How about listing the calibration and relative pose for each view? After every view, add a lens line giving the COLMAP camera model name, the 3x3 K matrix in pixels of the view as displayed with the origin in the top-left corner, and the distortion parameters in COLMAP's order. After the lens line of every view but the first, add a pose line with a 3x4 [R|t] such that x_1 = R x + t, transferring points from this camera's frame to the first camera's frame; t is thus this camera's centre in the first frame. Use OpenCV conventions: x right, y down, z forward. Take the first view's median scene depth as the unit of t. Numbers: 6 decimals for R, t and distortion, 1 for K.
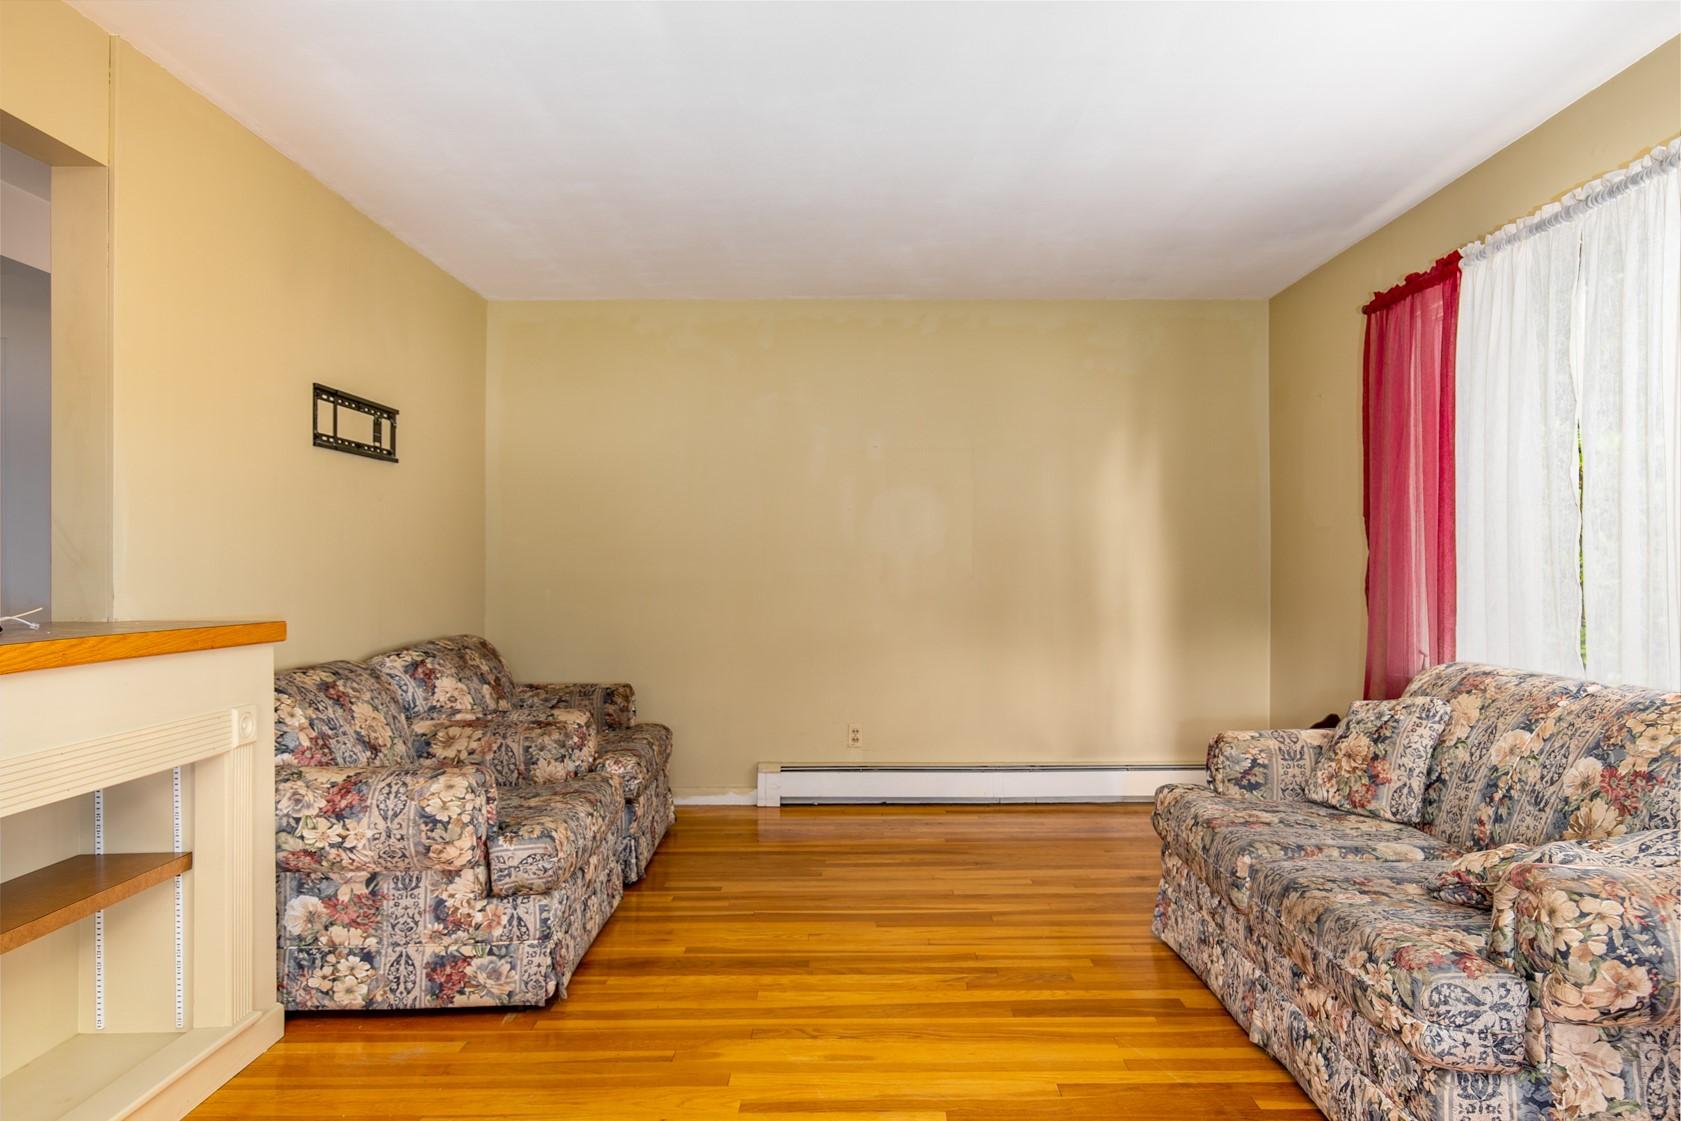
lens RADIAL K [[1091.6, 0, 840.5], [0, 1091.6, 560.5], [0, 0, 1]] dist [0.004789, 0.000606]
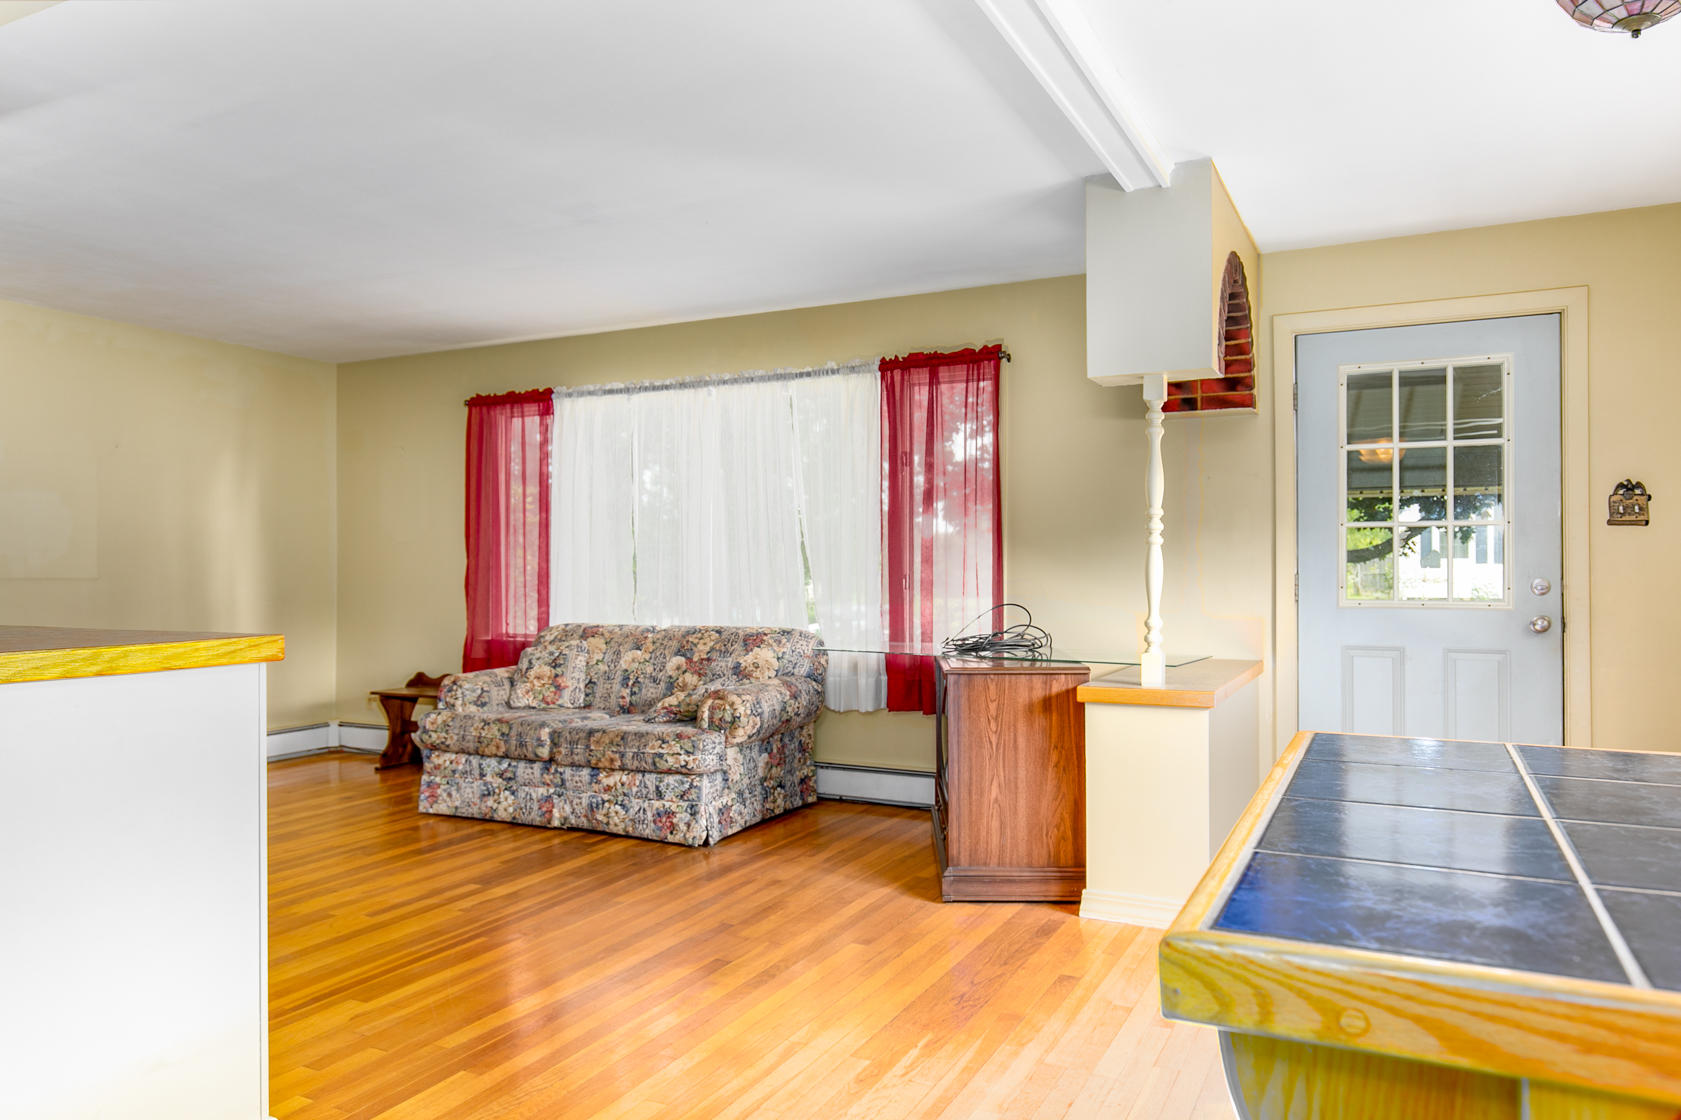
lens RADIAL K [[1146.4, 0, 840.5], [0, 1146.4, 560.0], [0, 0, 1]] dist [-0.000538, -0.000215]
pose [[0.448101, 0.008948, 0.893938, -1.118718], [-0.005333, 0.999959, -0.007336, 0.001071], [-0.893967, -0.001480, 0.448130, -0.297032]]
